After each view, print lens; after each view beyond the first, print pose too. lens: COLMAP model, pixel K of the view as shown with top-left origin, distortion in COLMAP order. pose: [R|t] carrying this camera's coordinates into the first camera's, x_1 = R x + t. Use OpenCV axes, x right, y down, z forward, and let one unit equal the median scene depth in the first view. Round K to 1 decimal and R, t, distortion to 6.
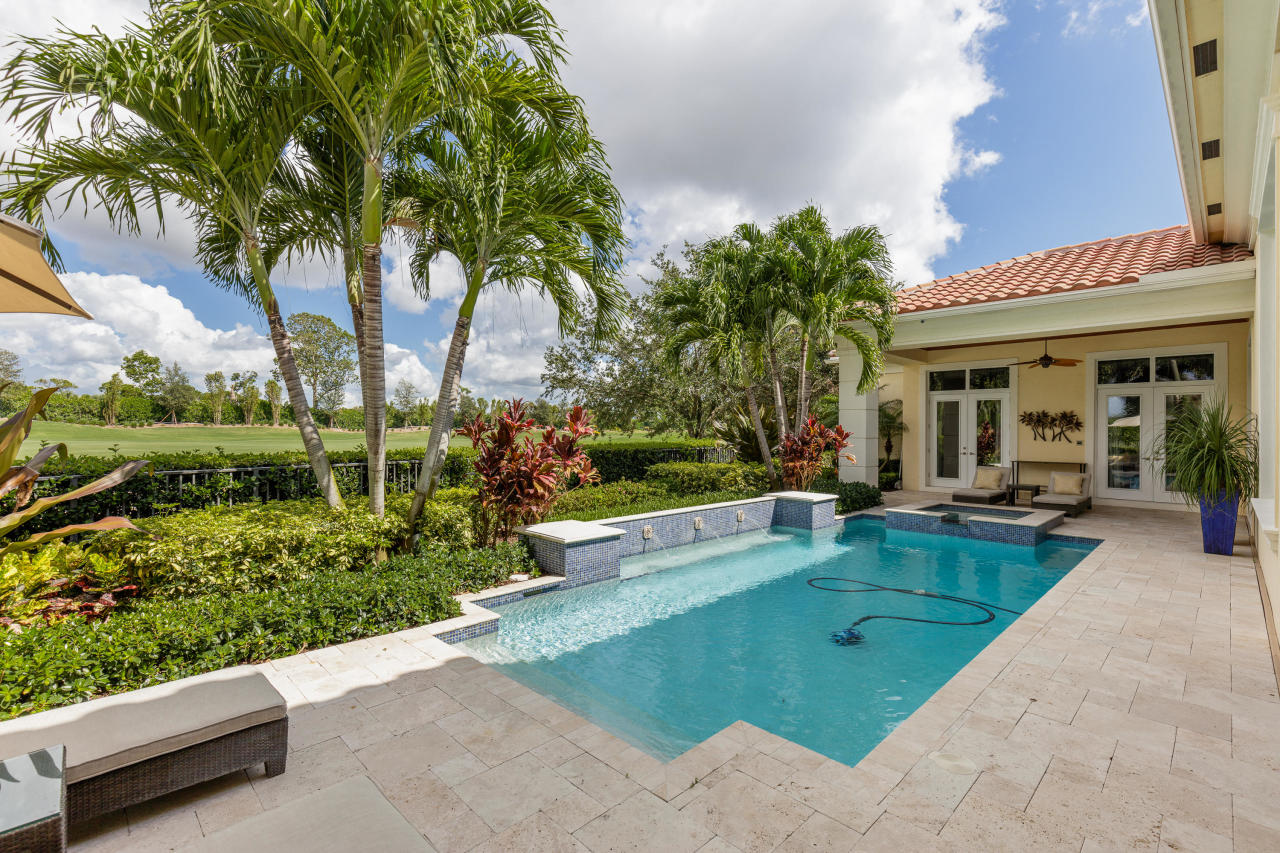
lens RADIAL K [[576.1, 0, 640.4], [0, 576.1, 430.6], [0, 0, 1]] dist [0.000014, -0.000071]
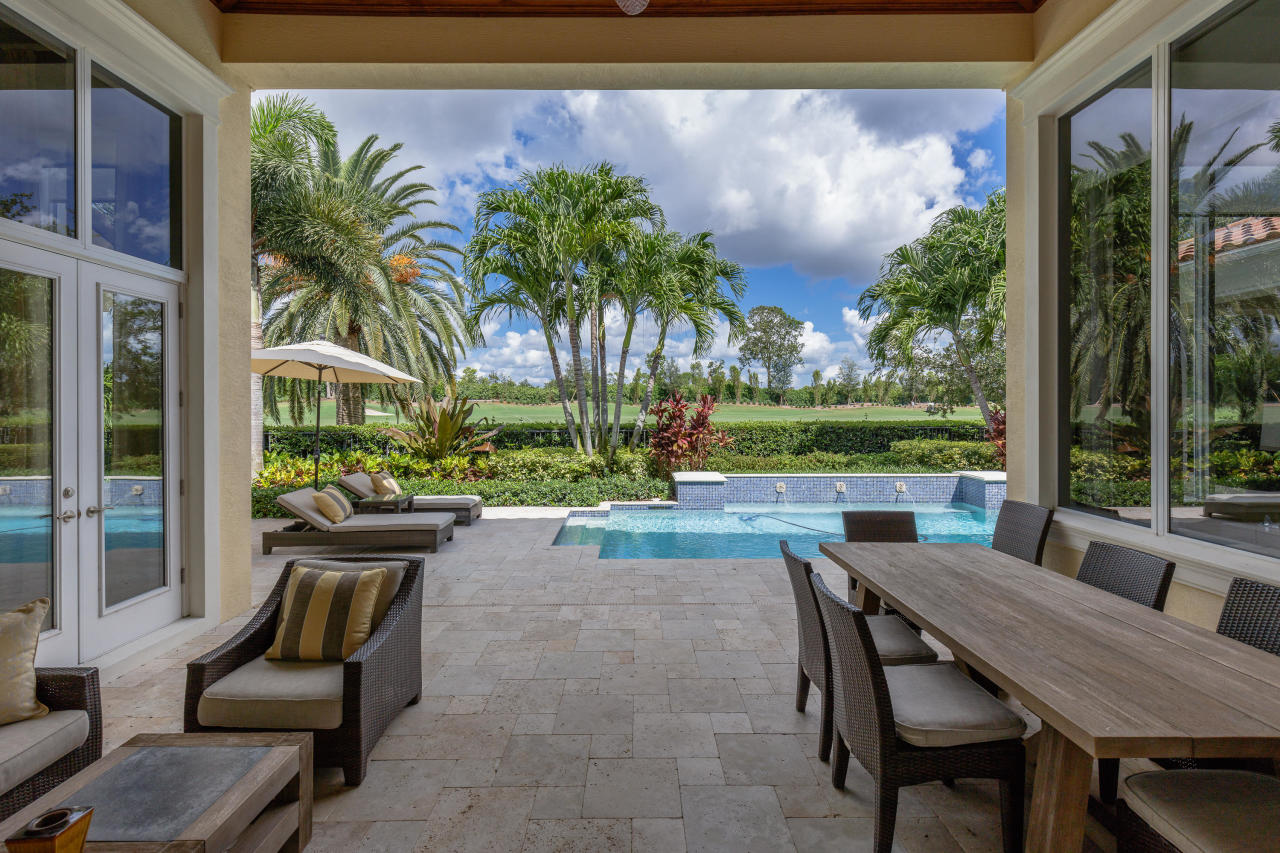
lens RADIAL K [[588.4, 0, 640.8], [0, 588.4, 412.5], [0, 0, 1]] dist [0.006551, -0.000258]
pose [[0.715347, 0.002468, -0.698765, 0.452087], [0.004422, 0.999958, 0.008058, -0.005179], [0.698756, -0.008854, 0.715306, -0.119087]]
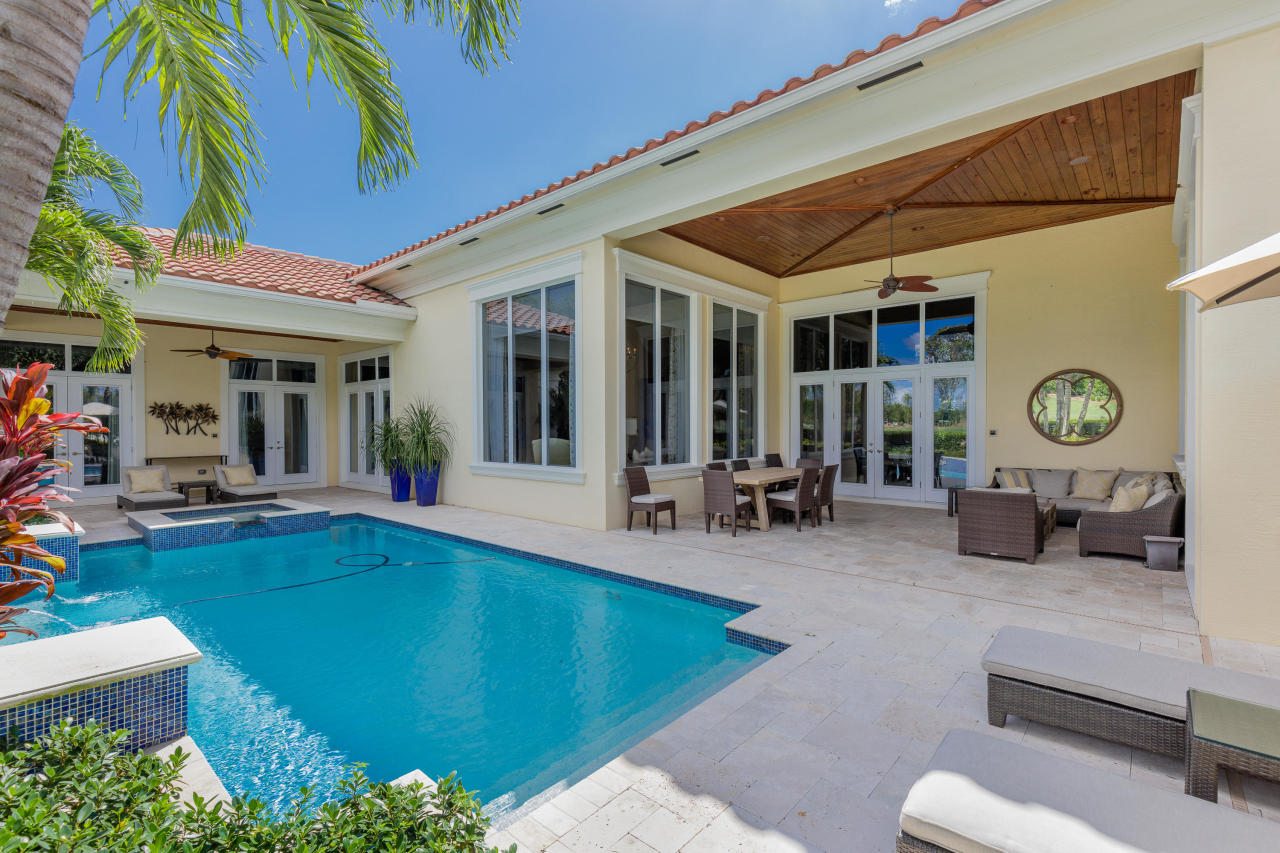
lens RADIAL K [[584.8, 0, 644.4], [0, 584.8, 426.6], [0, 0, 1]] dist [0.006488, -0.000373]
pose [[-0.066981, -0.007892, 0.997723, -0.307842], [0.003324, 0.999961, 0.008133, -0.000163], [-0.997749, 0.003861, -0.066952, 0.316768]]
